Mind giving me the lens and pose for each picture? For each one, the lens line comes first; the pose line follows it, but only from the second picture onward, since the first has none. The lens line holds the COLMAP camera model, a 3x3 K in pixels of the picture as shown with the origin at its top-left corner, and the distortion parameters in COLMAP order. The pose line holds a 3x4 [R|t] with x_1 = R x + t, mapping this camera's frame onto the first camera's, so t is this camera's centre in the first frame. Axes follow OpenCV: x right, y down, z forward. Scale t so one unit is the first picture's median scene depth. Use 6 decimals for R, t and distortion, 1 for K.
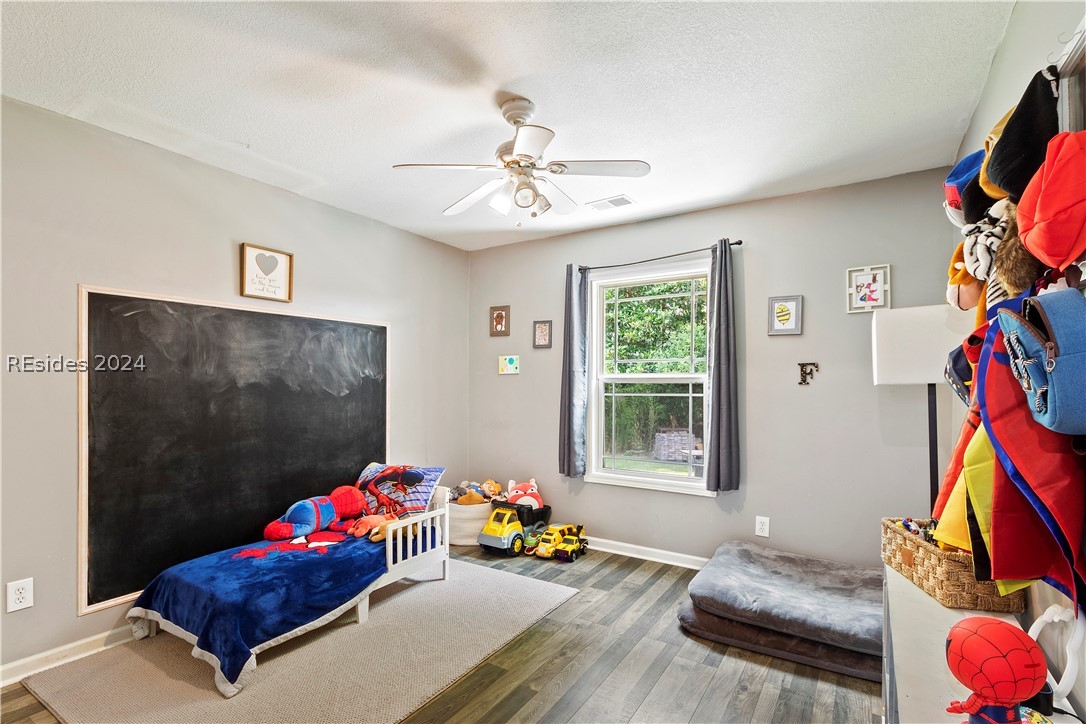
lens RADIAL K [[508.8, 0, 532.8], [0, 508.8, 381.4], [0, 0, 1]] dist [-0.002795, -0.000600]
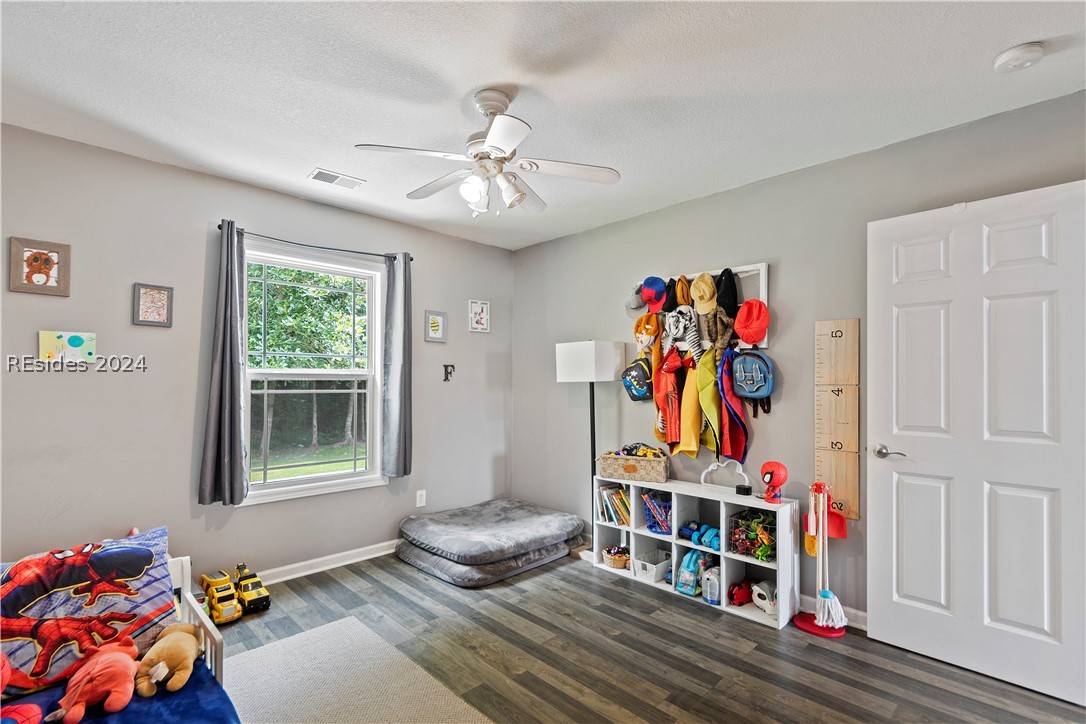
lens RADIAL K [[498.2, 0, 519.8], [0, 498.2, 376.5], [0, 0, 1]] dist [-0.000525, -0.000370]
pose [[0.234409, 0.008433, 0.972102, -0.638227], [-0.005607, 0.999957, -0.007322, 0.002574], [-0.972122, -0.003734, 0.234446, 0.488766]]
